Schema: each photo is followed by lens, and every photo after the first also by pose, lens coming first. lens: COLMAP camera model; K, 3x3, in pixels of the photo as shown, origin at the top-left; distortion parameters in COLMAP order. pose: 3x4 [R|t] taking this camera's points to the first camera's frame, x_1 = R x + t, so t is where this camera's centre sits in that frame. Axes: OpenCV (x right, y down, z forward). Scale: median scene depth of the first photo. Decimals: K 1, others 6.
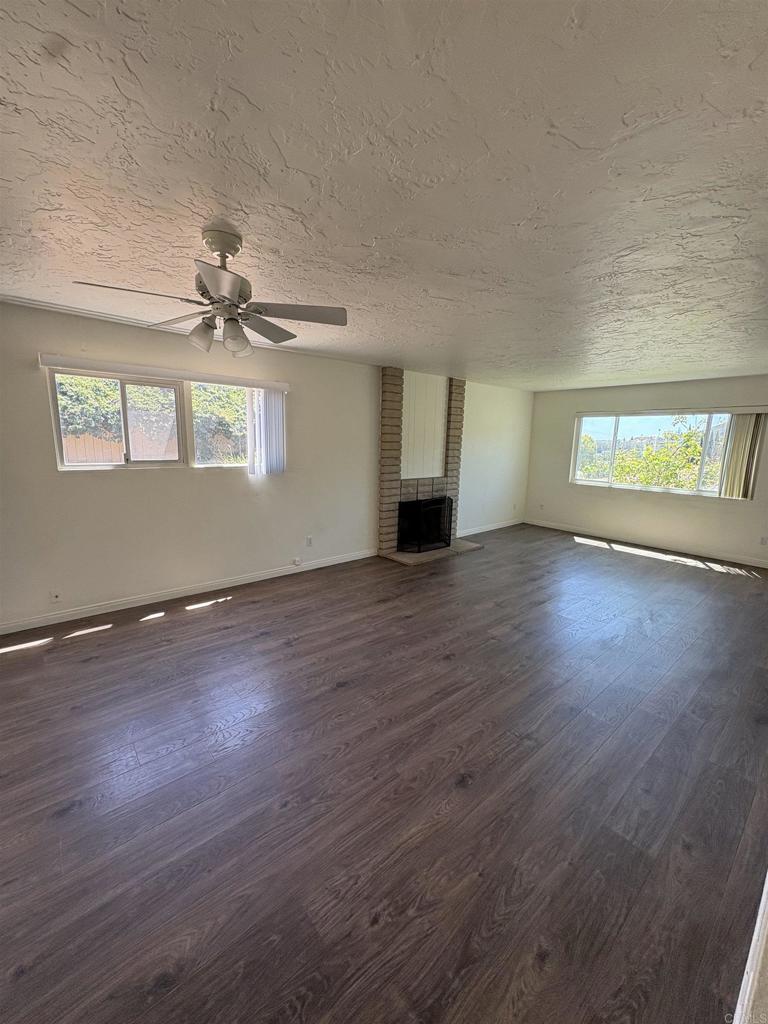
lens RADIAL K [[406.0, 0, 384.0], [0, 406.0, 512.0], [0, 0, 1]] dist [0.000467, -0.000412]
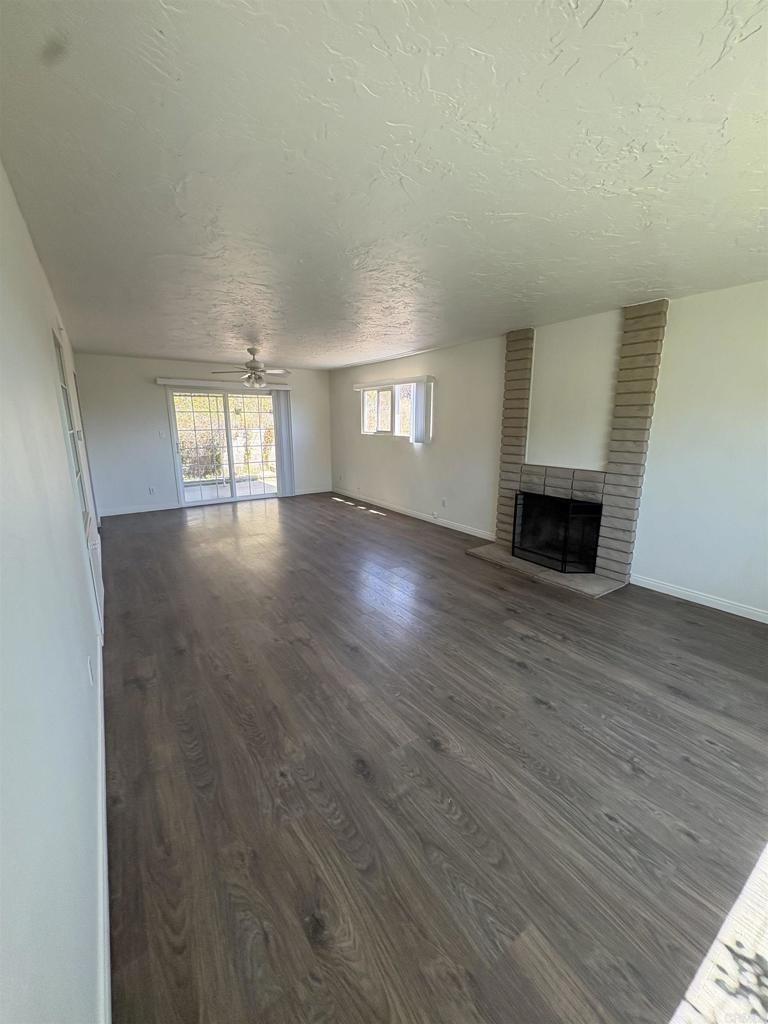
lens RADIAL K [[406.0, 0, 384.0], [0, 406.0, 512.0], [0, 0, 1]] dist [0.000467, -0.000412]
pose [[-0.100281, 0.198527, -0.974952, 0.899823], [-0.178903, 0.960323, 0.213949, -0.112390], [0.978743, 0.195877, -0.060785, 0.796544]]
